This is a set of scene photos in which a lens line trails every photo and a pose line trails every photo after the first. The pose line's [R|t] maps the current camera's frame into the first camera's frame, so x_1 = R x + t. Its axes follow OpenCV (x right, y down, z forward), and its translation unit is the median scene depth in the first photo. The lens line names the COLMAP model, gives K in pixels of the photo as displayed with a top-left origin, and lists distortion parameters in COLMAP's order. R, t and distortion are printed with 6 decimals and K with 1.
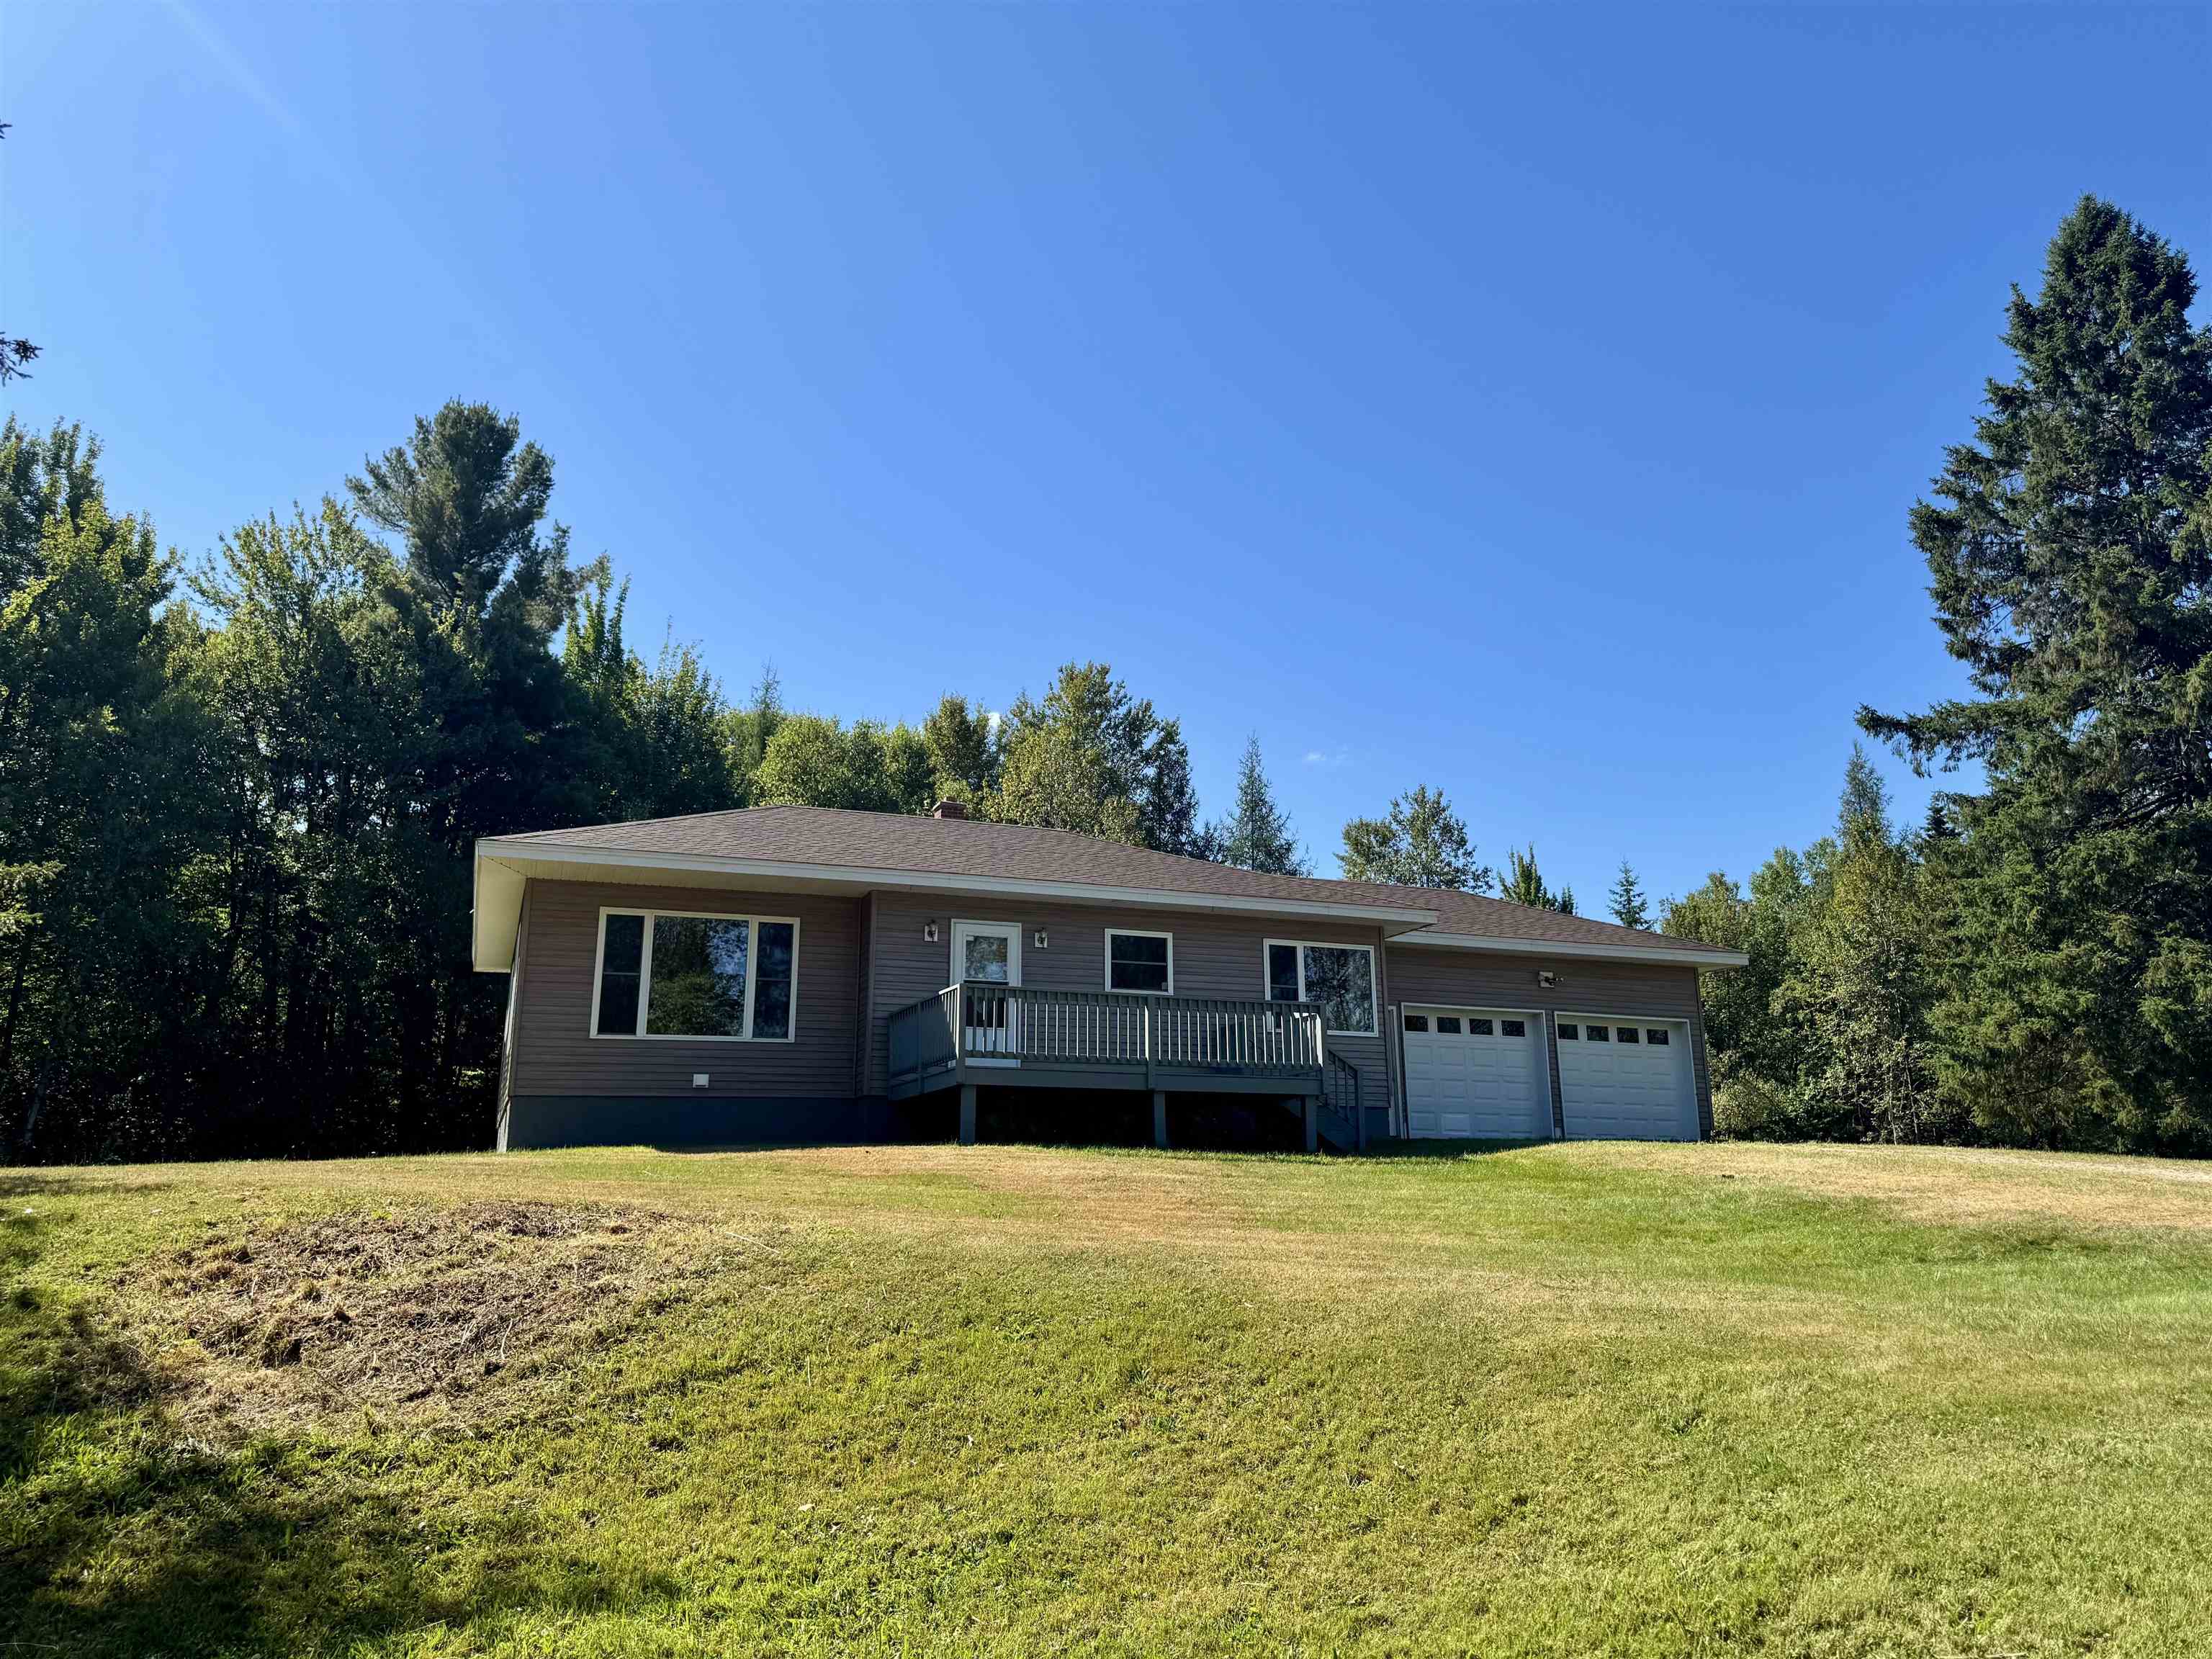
lens RADIAL K [[1629.9, 0, 1106.0], [0, 1629.9, 829.5], [0, 0, 1]] dist [0.052945, -0.031148]
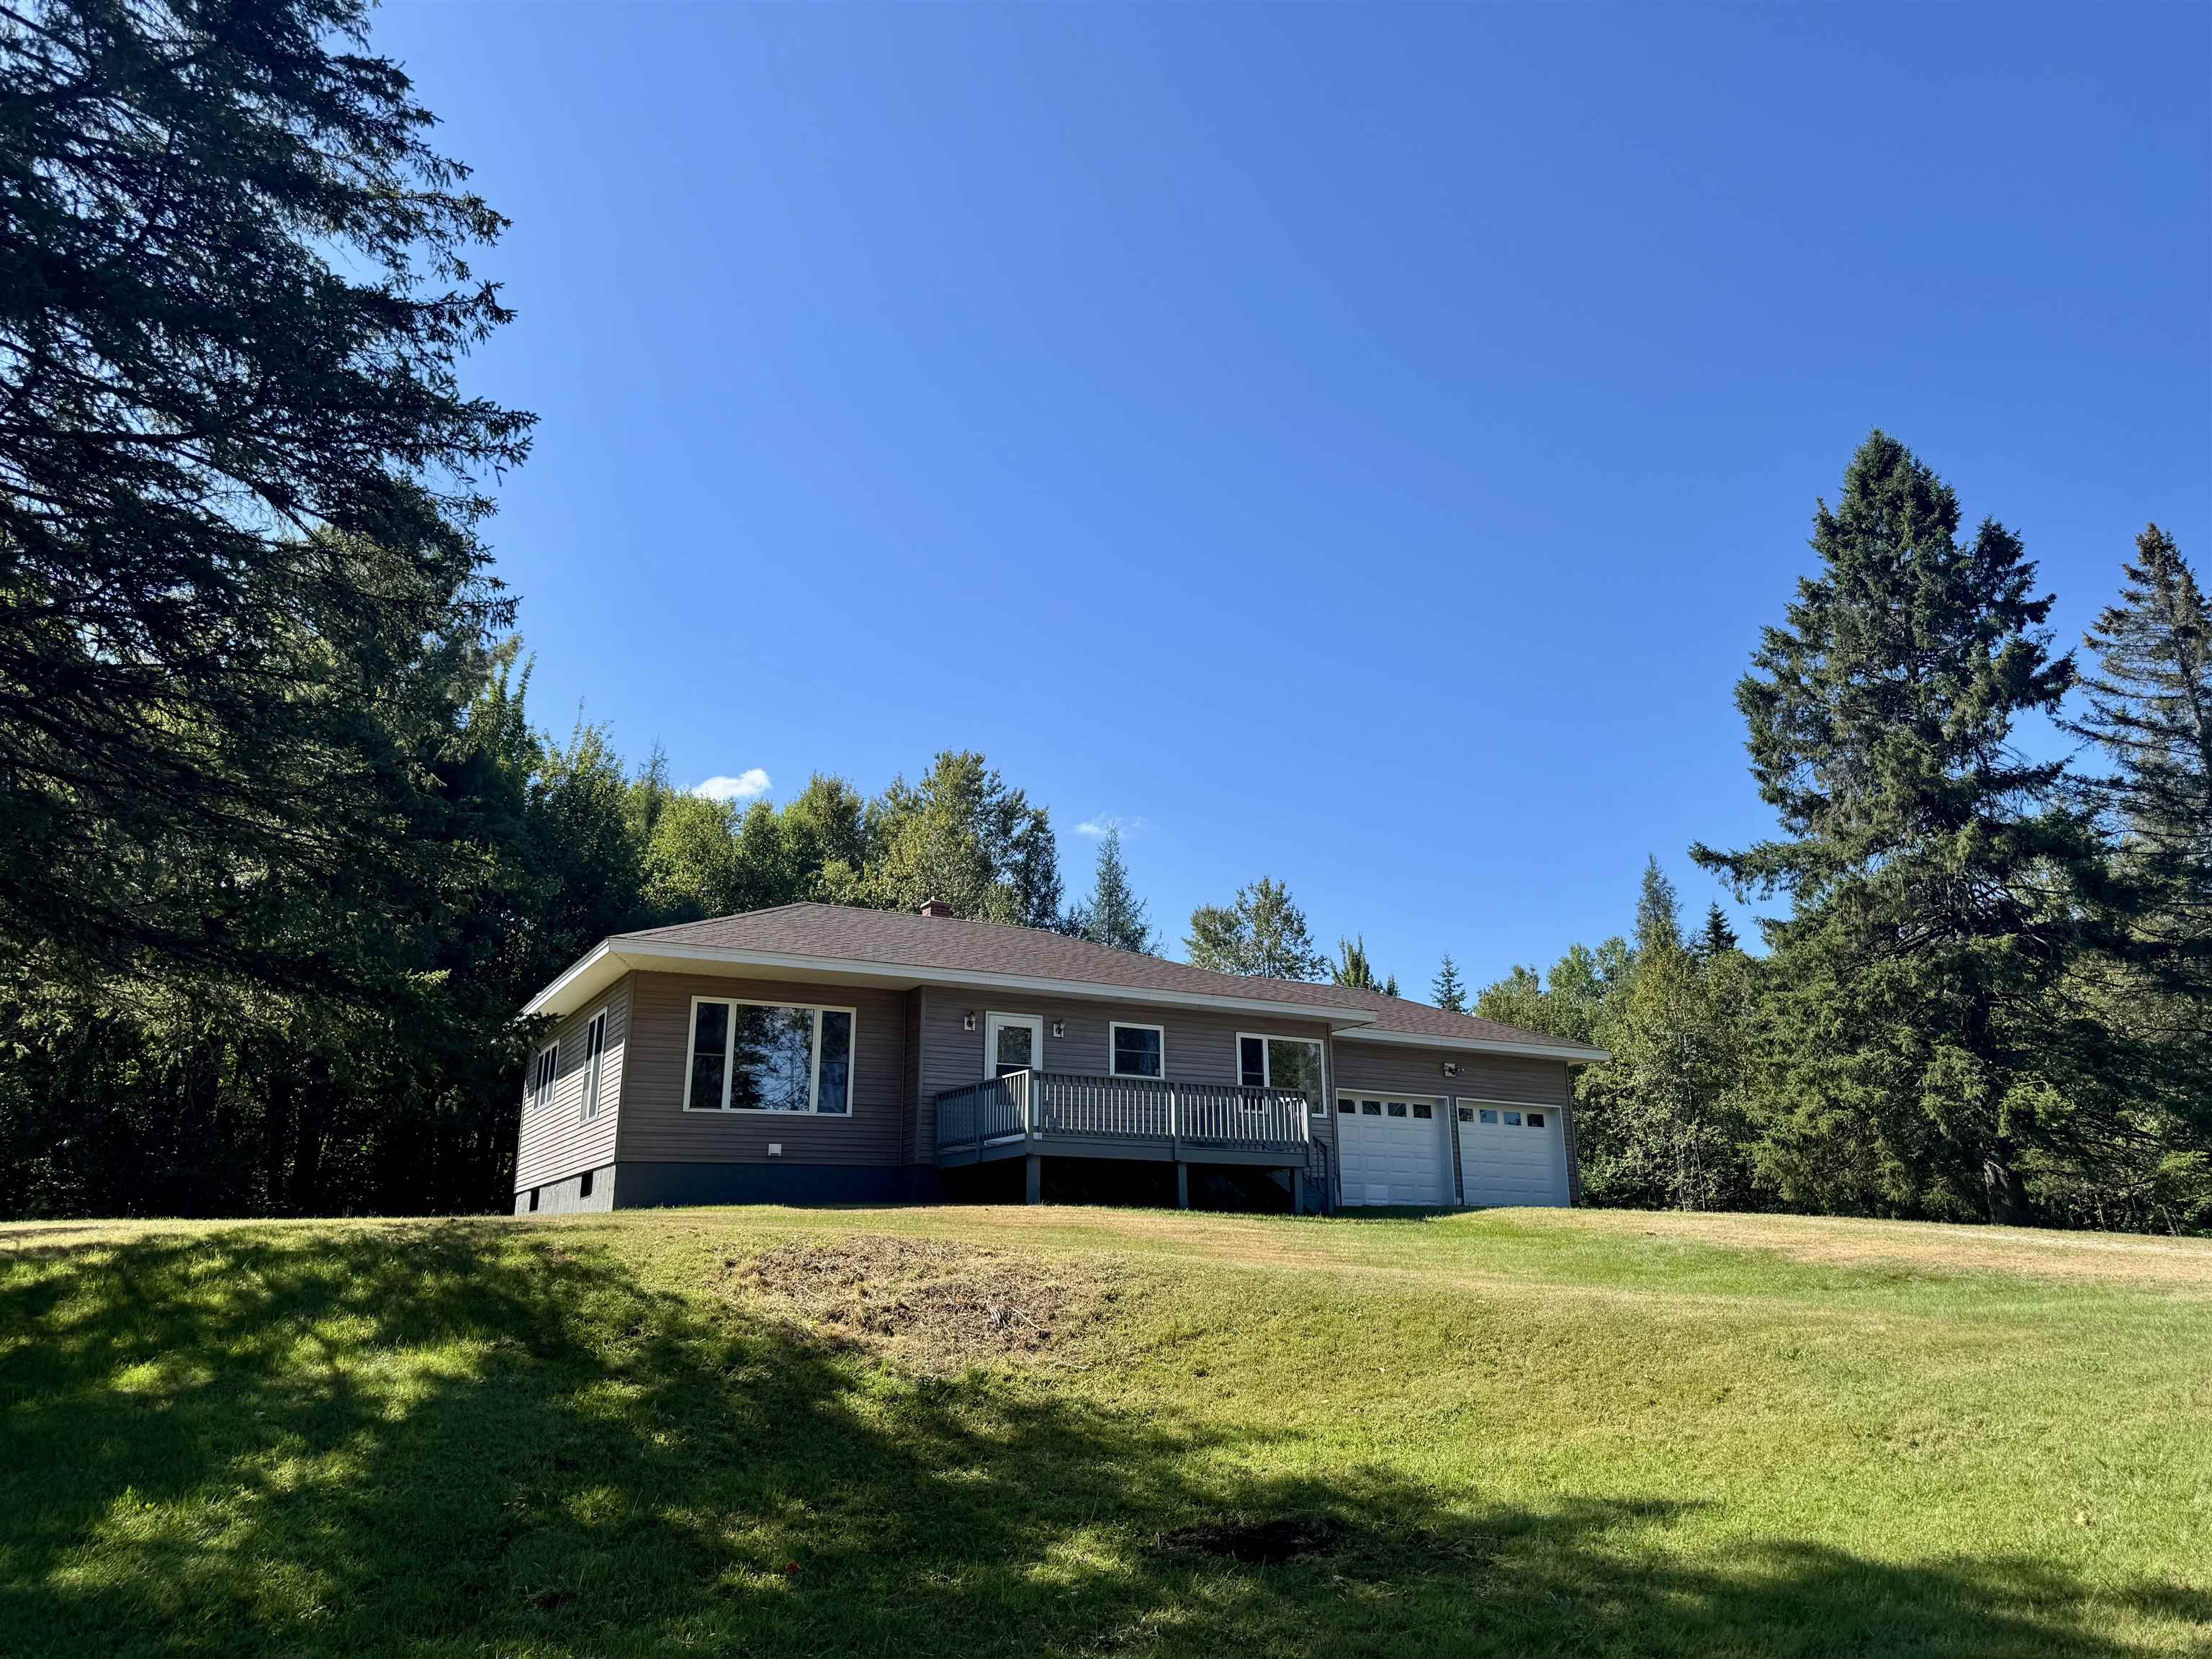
lens RADIAL K [[1672.3, 0, 1106.0], [0, 1672.3, 829.5], [0, 0, 1]] dist [0.081388, -0.058599]
pose [[0.989572, 0.036787, 0.139263, -0.137792], [-0.031323, 0.998659, -0.041228, -0.021296], [-0.140593, 0.036435, 0.989397, -0.151380]]
